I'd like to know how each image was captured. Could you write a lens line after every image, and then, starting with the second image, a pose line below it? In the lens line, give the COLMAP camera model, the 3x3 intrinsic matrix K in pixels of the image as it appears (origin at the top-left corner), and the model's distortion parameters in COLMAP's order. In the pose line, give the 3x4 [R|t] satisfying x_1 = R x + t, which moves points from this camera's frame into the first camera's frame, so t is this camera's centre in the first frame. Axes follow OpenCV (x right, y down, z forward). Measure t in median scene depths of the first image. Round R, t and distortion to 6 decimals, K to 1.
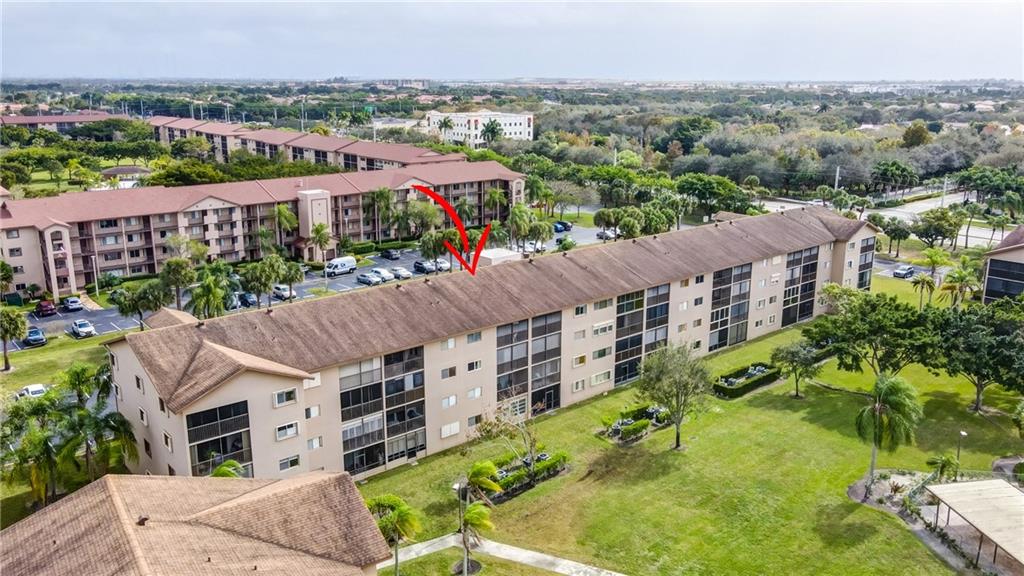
lens RADIAL K [[809.0, 0, 518.7], [0, 809.0, 284.1], [0, 0, 1]] dist [0.006404, 0.002403]
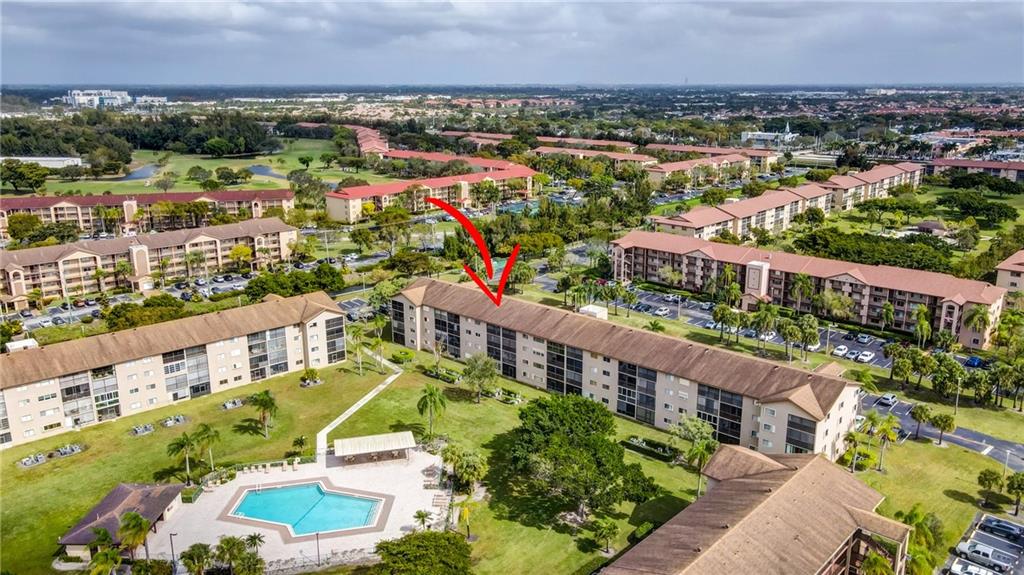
lens RADIAL K [[764.0, 0, 515.3], [0, 764.0, 286.5], [0, 0, 1]] dist [0.007257, 0.007143]
pose [[0.122302, 0.256571, -0.958756, 1.544358], [-0.242611, 0.944431, 0.221789, -0.413979], [0.962383, 0.205480, 0.177753, 0.524132]]
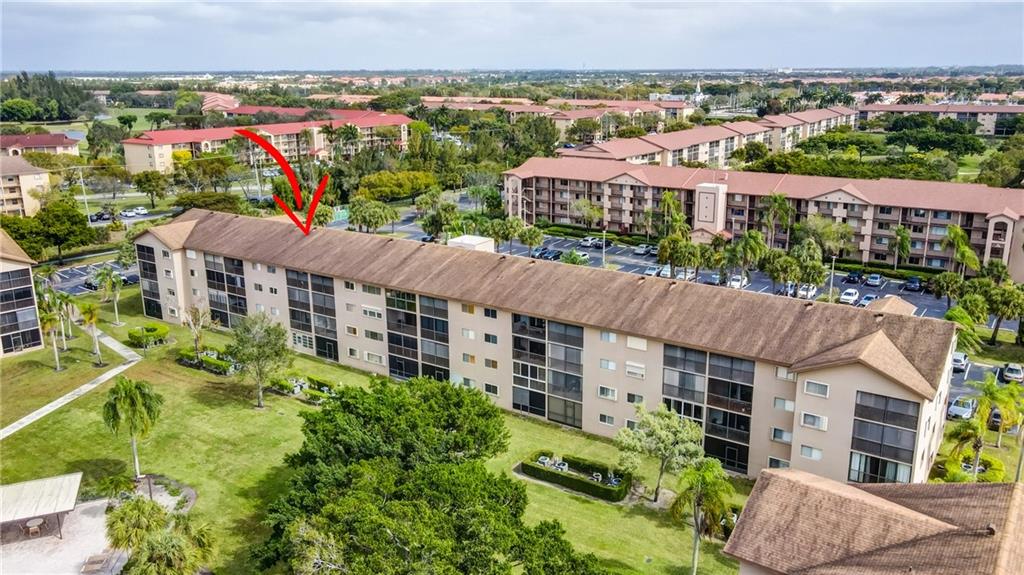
lens RADIAL K [[796.5, 0, 518.2], [0, 796.5, 288.3], [0, 0, 1]] dist [0.000453, 0.003213]
pose [[0.253499, 0.254528, -0.933249, 0.981283], [-0.232558, 0.952503, 0.196610, -0.197349], [0.938965, 0.167194, 0.300651, 0.751657]]
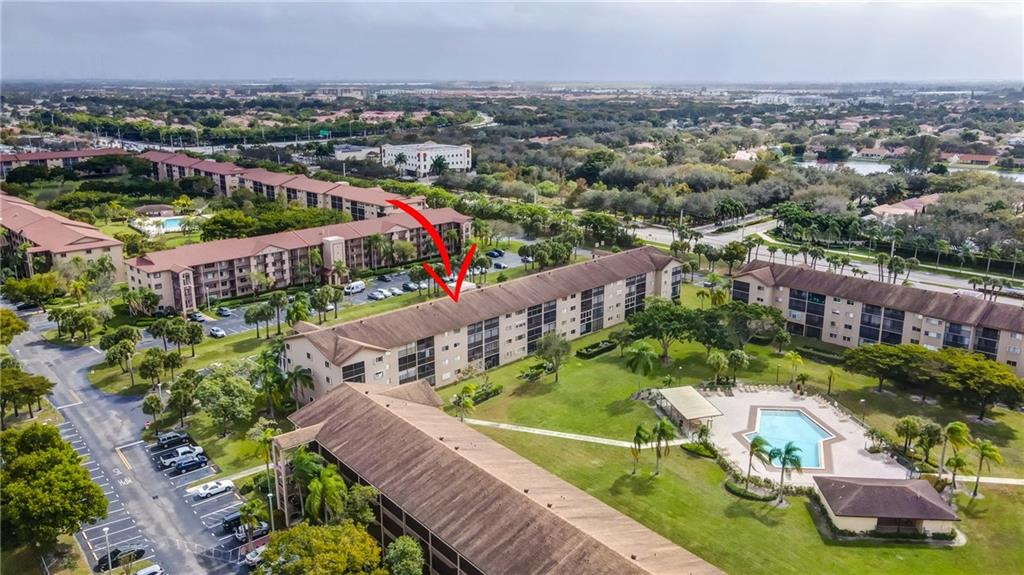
lens RADIAL K [[796.5, 0, 518.2], [0, 796.5, 288.3], [0, 0, 1]] dist [0.000453, 0.003213]
pose [[0.996618, -0.024167, 0.078535, -0.042401], [0.023090, 0.999627, 0.014595, -0.052014], [-0.078858, -0.012732, 0.996805, -0.780207]]
